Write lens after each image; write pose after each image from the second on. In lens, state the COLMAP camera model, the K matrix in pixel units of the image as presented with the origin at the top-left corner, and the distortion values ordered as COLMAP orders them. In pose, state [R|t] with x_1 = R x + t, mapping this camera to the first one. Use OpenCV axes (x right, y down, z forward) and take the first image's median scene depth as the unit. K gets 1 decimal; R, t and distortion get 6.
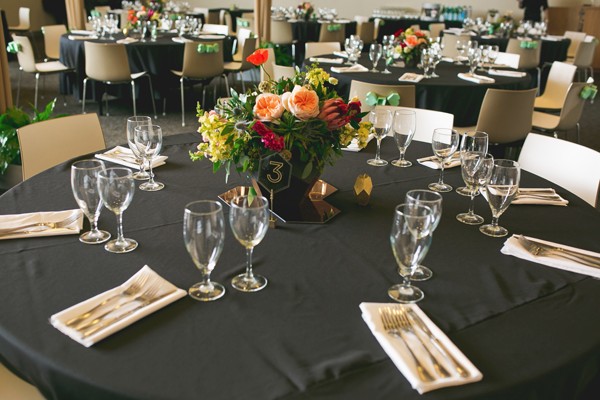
lens RADIAL K [[581.8, 0, 300.0], [0, 581.8, 200.0], [0, 0, 1]] dist [-0.006983, -0.004415]
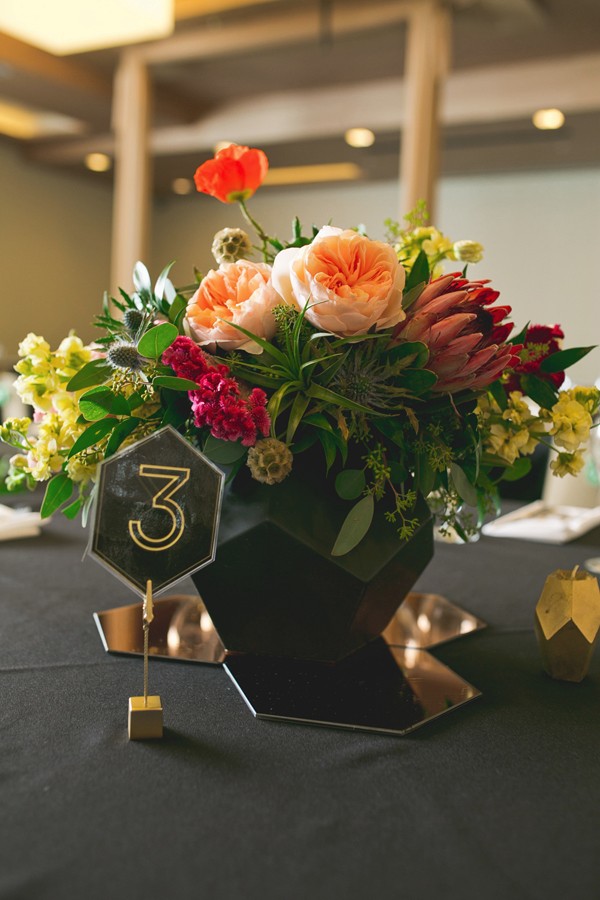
lens RADIAL K [[872.7, 0, 300.0], [0, 872.7, 450.0], [0, 0, 1]] dist [-0.006983, -0.004415]
pose [[0.977499, 0.029937, -0.208806, 0.073817], [-0.083568, 0.963844, -0.253025, 0.020994], [0.193682, 0.264781, 0.944658, 0.613445]]
